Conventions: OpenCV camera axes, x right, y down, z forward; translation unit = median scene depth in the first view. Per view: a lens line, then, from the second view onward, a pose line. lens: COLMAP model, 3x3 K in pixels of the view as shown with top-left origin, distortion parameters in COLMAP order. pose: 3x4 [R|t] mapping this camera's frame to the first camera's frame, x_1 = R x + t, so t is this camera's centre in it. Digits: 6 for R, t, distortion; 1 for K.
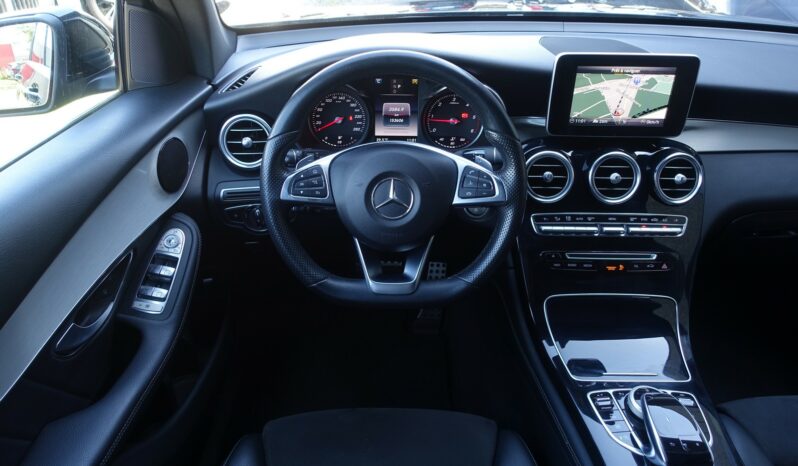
lens RADIAL K [[546.7, 0, 399.0], [0, 546.7, 233.0], [0, 0, 1]] dist [-0.008513, 0.005867]
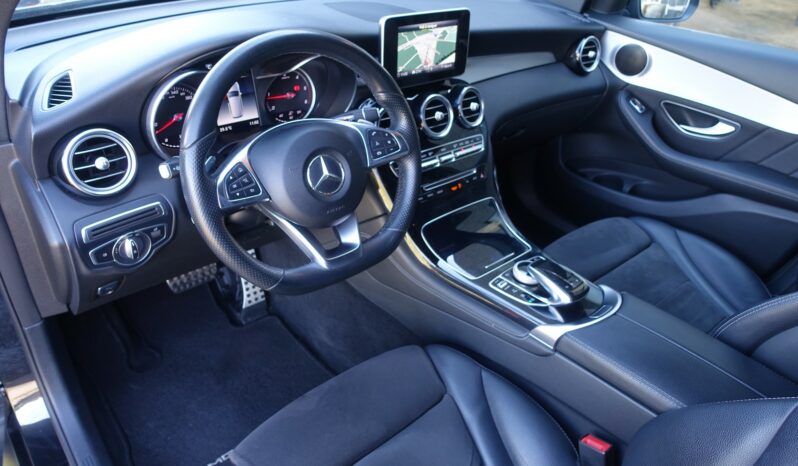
lens RADIAL K [[546.7, 0, 399.0], [0, 546.7, 233.0], [0, 0, 1]] dist [-0.008513, 0.005867]
pose [[0.760743, -0.320754, 0.564257, -0.436819], [0.286823, 0.945999, 0.151057, -0.062881], [-0.582239, 0.046926, 0.811662, 0.075421]]
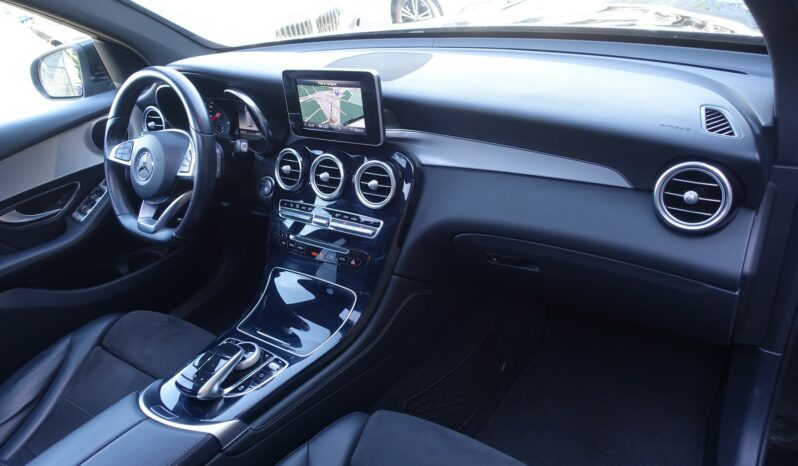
lens RADIAL K [[546.7, 0, 399.0], [0, 546.7, 233.0], [0, 0, 1]] dist [-0.008513, 0.005867]
pose [[0.807742, 0.173846, -0.563321, 1.179078], [-0.185822, 0.981902, 0.036575, -0.054386], [0.559484, 0.075134, 0.825428, 0.146417]]
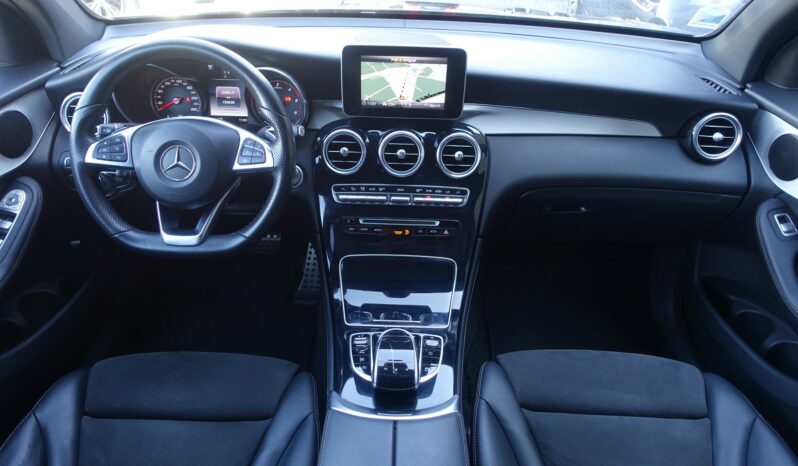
lens RADIAL K [[546.7, 0, 399.0], [0, 546.7, 233.0], [0, 0, 1]] dist [-0.008513, 0.005867]
pose [[0.999781, 0.020187, -0.005540, 0.397600], [-0.020190, 0.999796, -0.000635, 0.066156], [0.005526, 0.000747, 0.999984, -0.149149]]
